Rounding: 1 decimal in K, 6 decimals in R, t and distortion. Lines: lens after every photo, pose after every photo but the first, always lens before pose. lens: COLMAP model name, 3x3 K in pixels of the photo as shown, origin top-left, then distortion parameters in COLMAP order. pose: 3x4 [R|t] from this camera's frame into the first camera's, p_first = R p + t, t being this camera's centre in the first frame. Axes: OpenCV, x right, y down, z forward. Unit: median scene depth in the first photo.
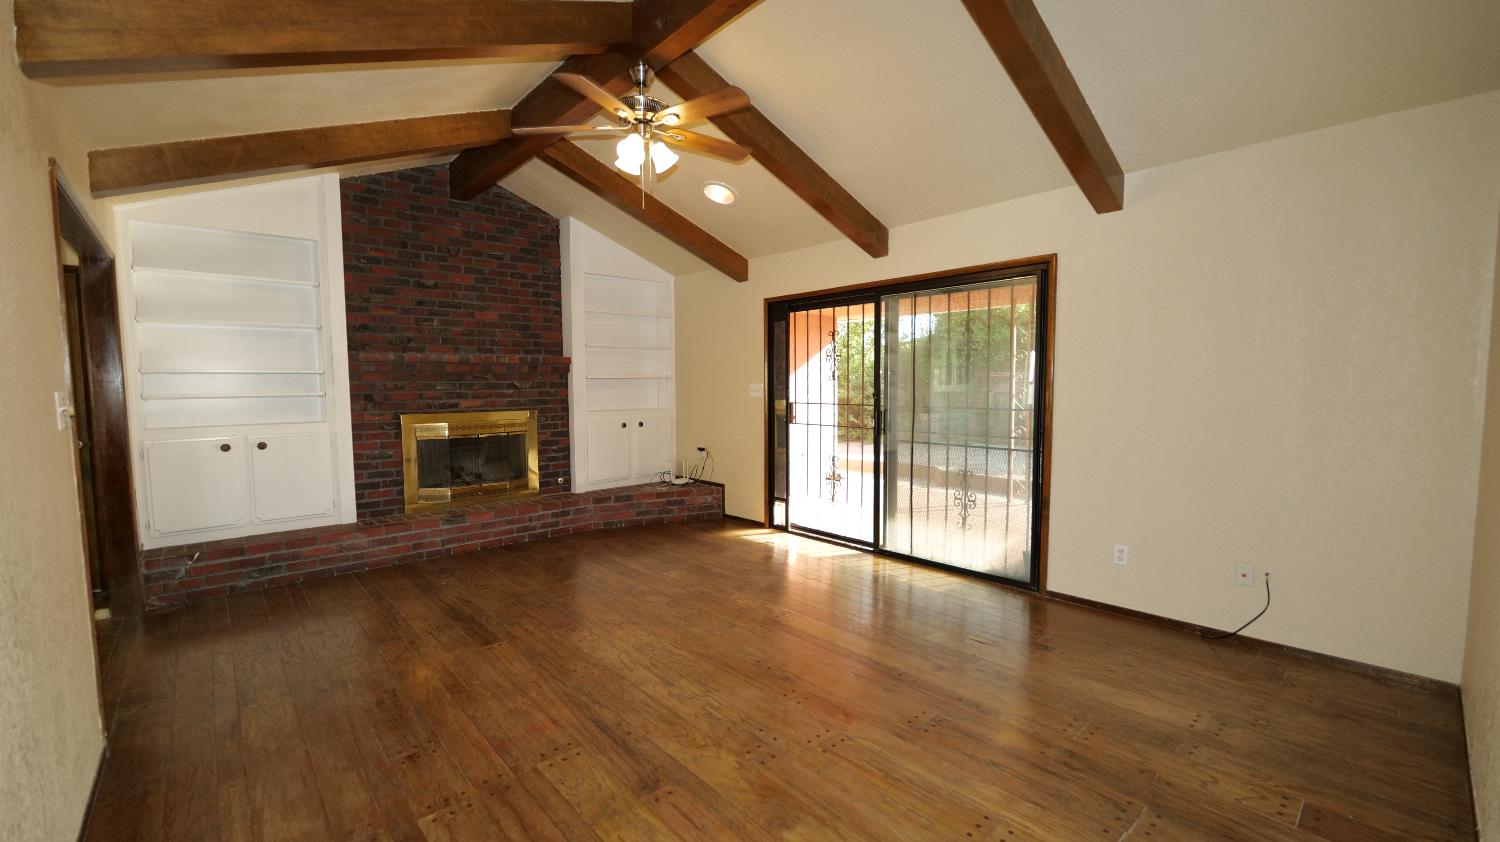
lens RADIAL K [[607.3, 0, 749.1], [0, 607.3, 423.4], [0, 0, 1]] dist [-0.001373, -0.000055]
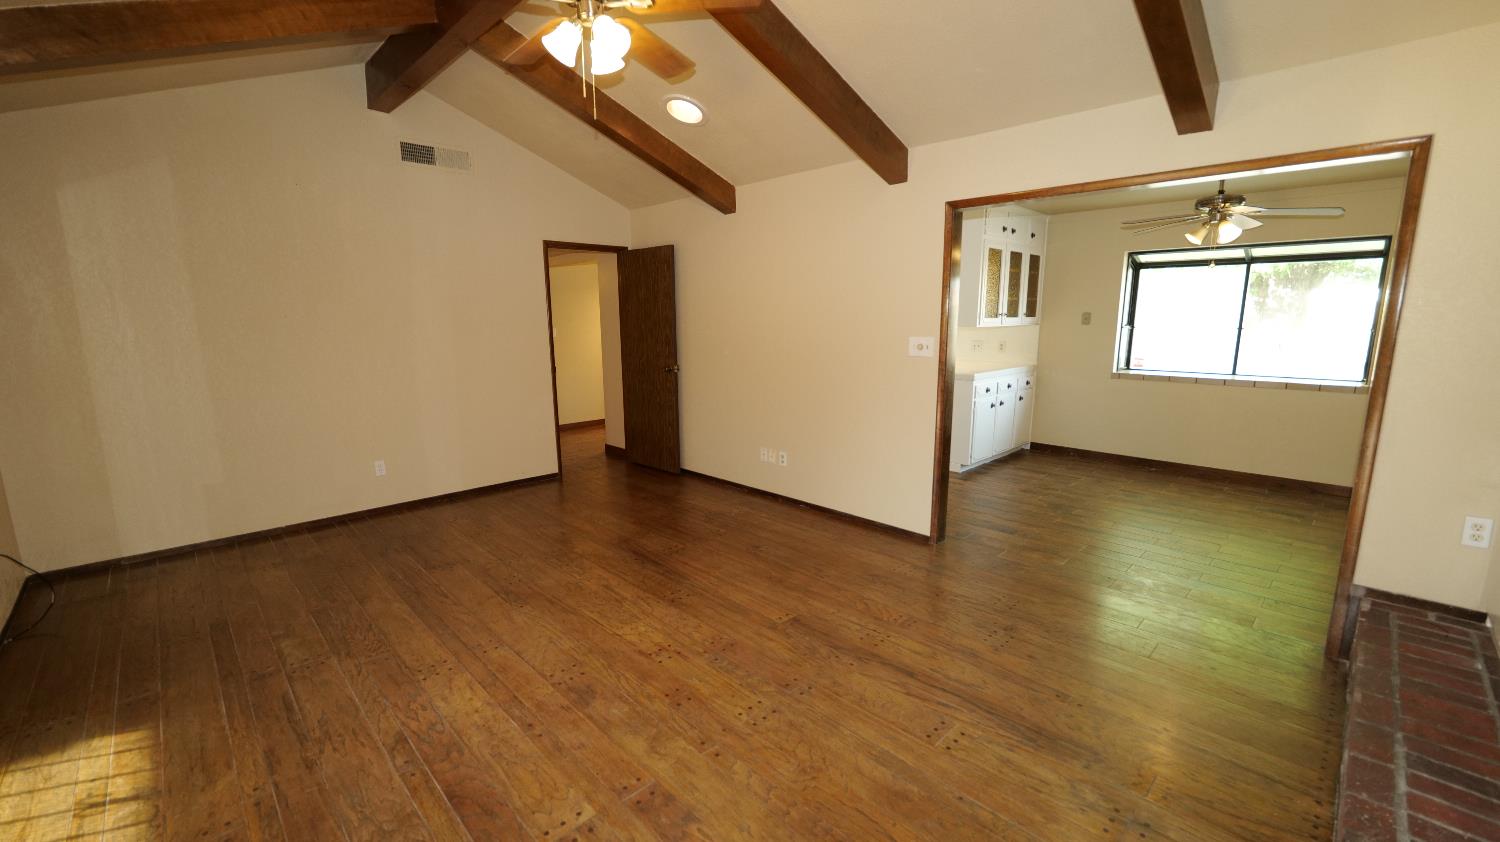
lens RADIAL K [[607.3, 0, 745.4], [0, 607.3, 421.8], [0, 0, 1]] dist [-0.001373, -0.000055]
pose [[-0.998858, 0.036294, -0.031059, -0.350703], [0.027598, 0.969150, 0.244921, -0.178131], [0.038990, 0.243784, -0.969045, 1.924915]]
